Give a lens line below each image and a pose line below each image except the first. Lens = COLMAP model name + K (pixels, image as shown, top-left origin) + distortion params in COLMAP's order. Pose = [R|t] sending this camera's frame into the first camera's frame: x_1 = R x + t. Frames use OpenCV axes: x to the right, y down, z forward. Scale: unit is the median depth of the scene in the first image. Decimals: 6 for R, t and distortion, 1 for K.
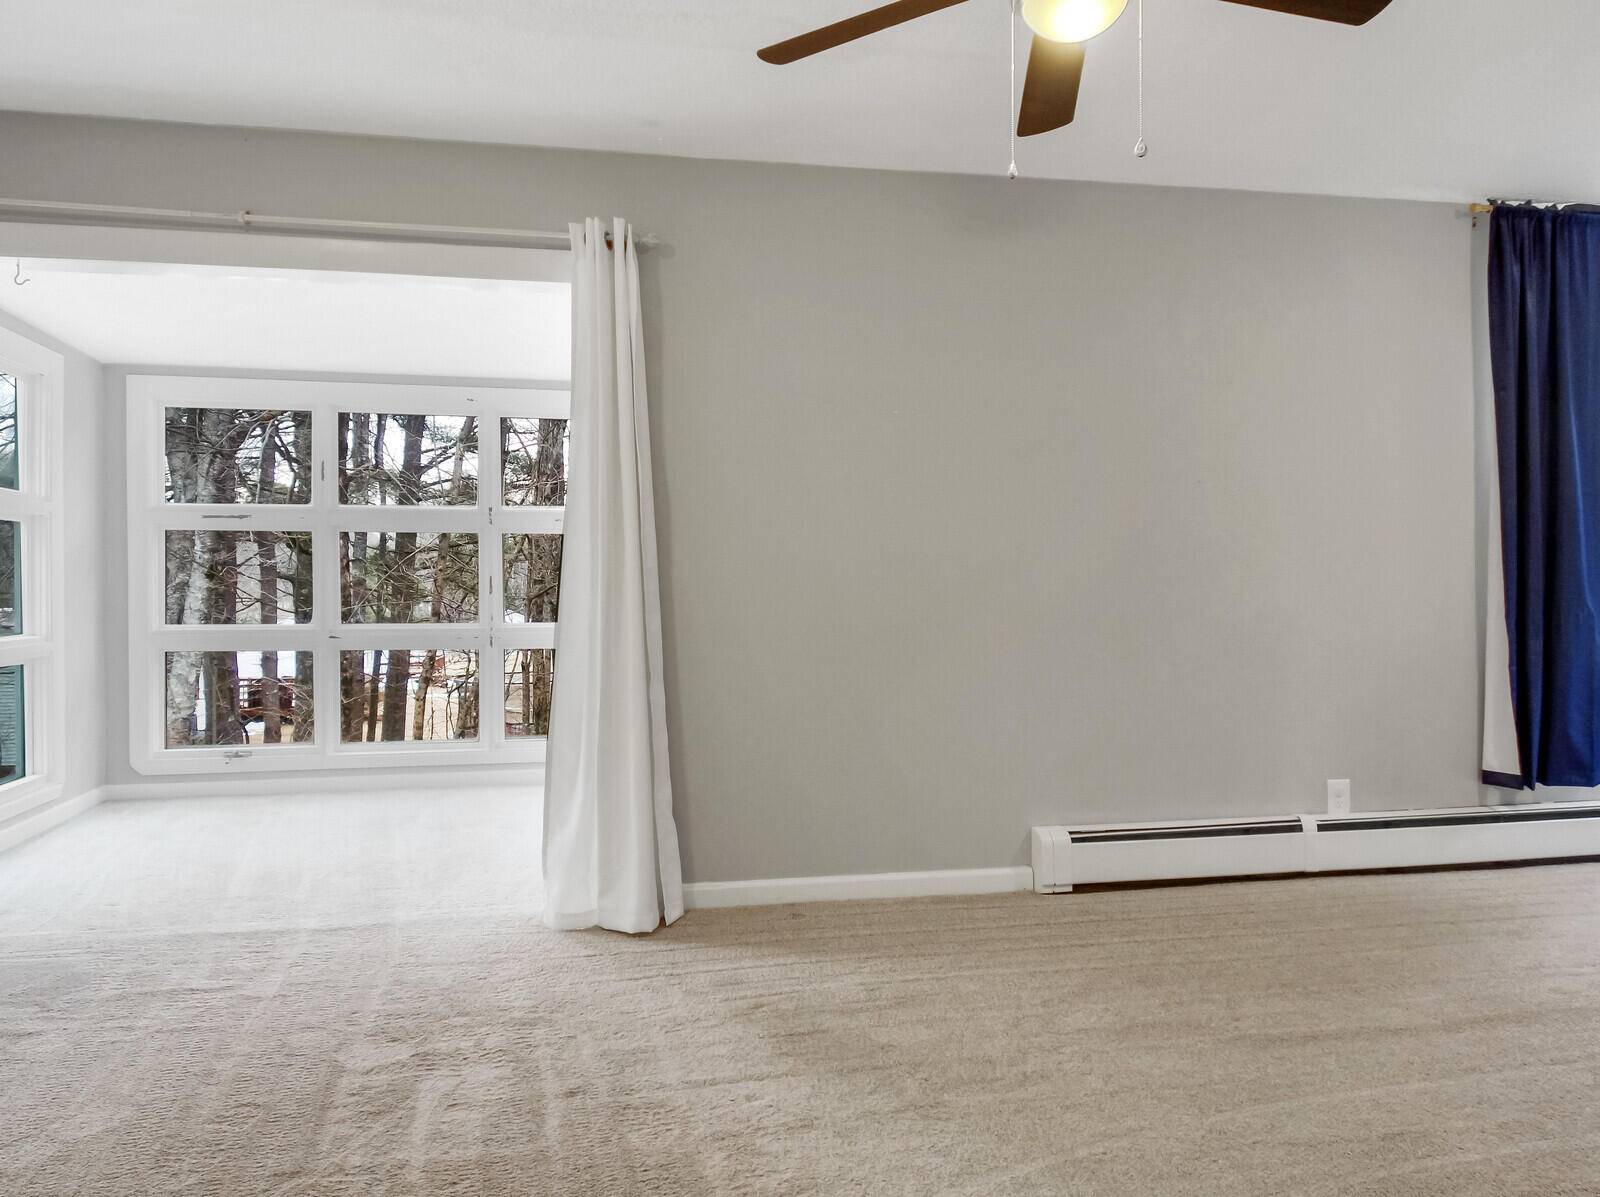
lens RADIAL K [[1226.3, 0, 799.7], [0, 1226.3, 586.5], [0, 0, 1]] dist [0.004364, -0.015104]
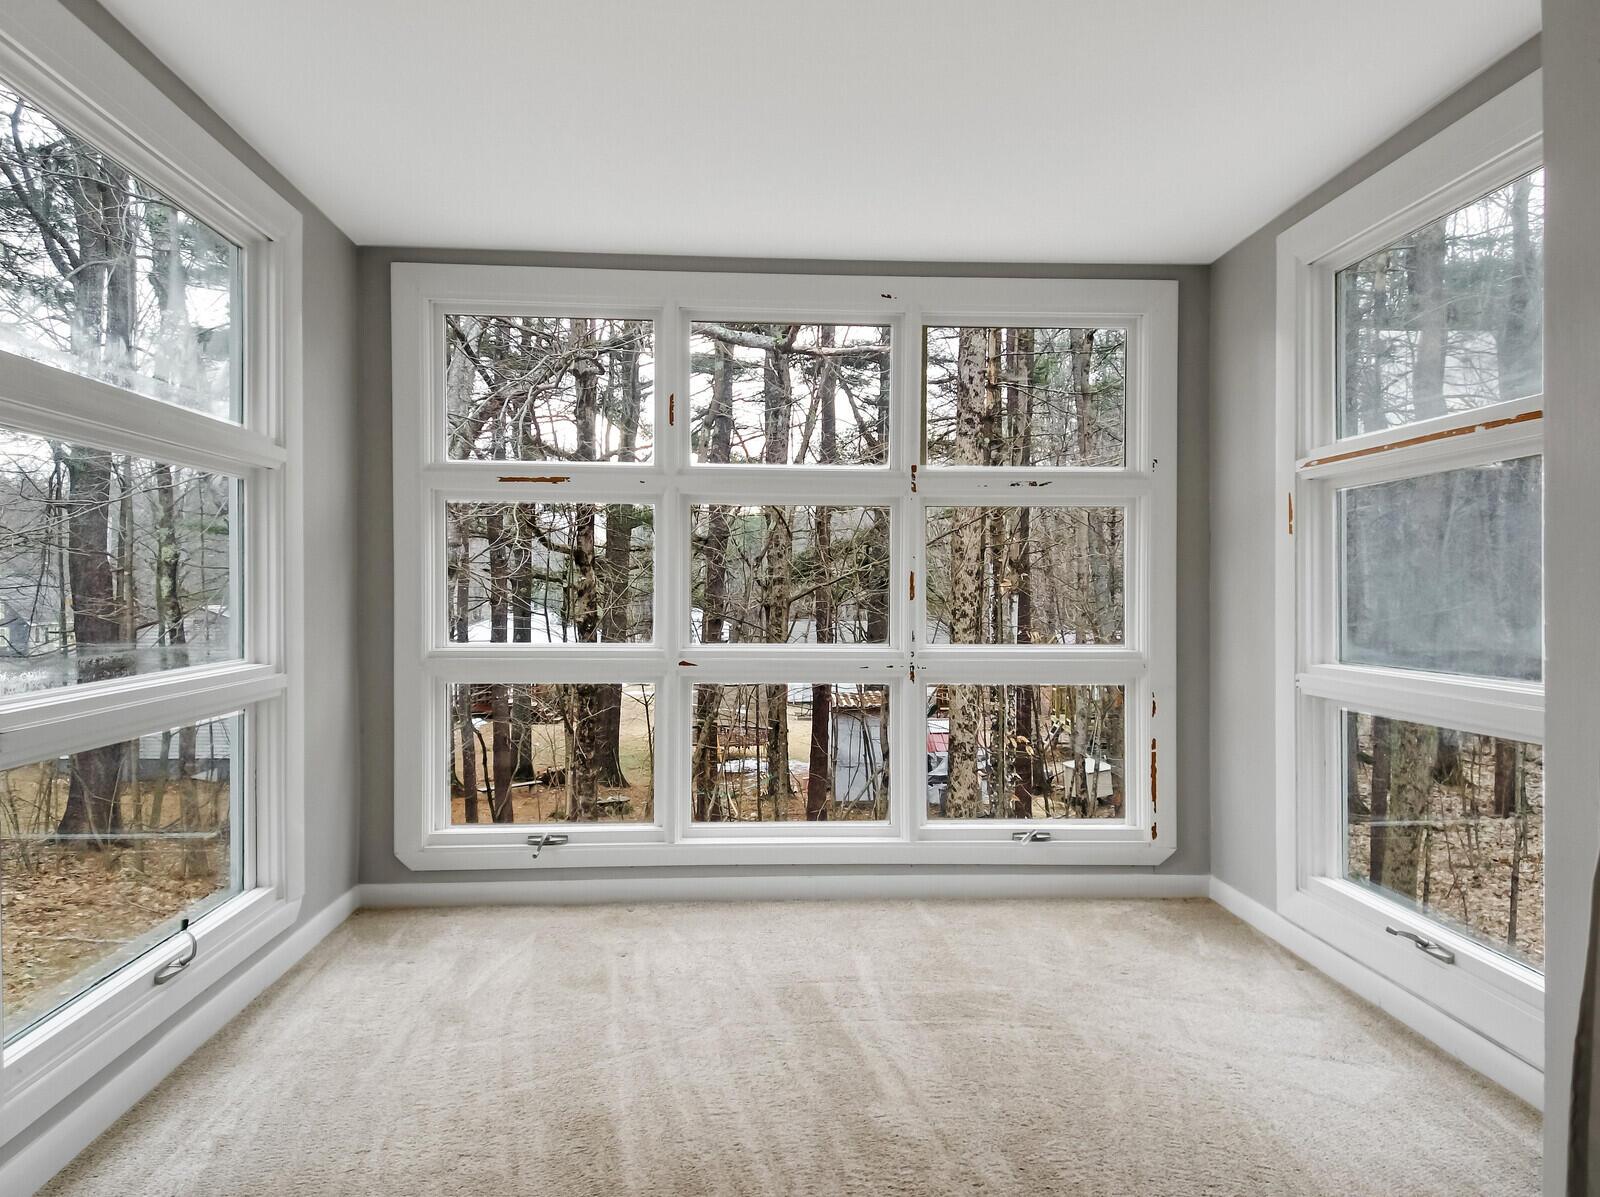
lens RADIAL K [[1226.3, 0, 801.1], [0, 1226.3, 603.6], [0, 0, 1]] dist [0.004364, -0.015104]
pose [[0.988266, 0.009802, -0.152428, -0.229520], [-0.007780, 0.999874, 0.013861, -0.000485], [0.152545, -0.012512, 0.988217, 0.379903]]
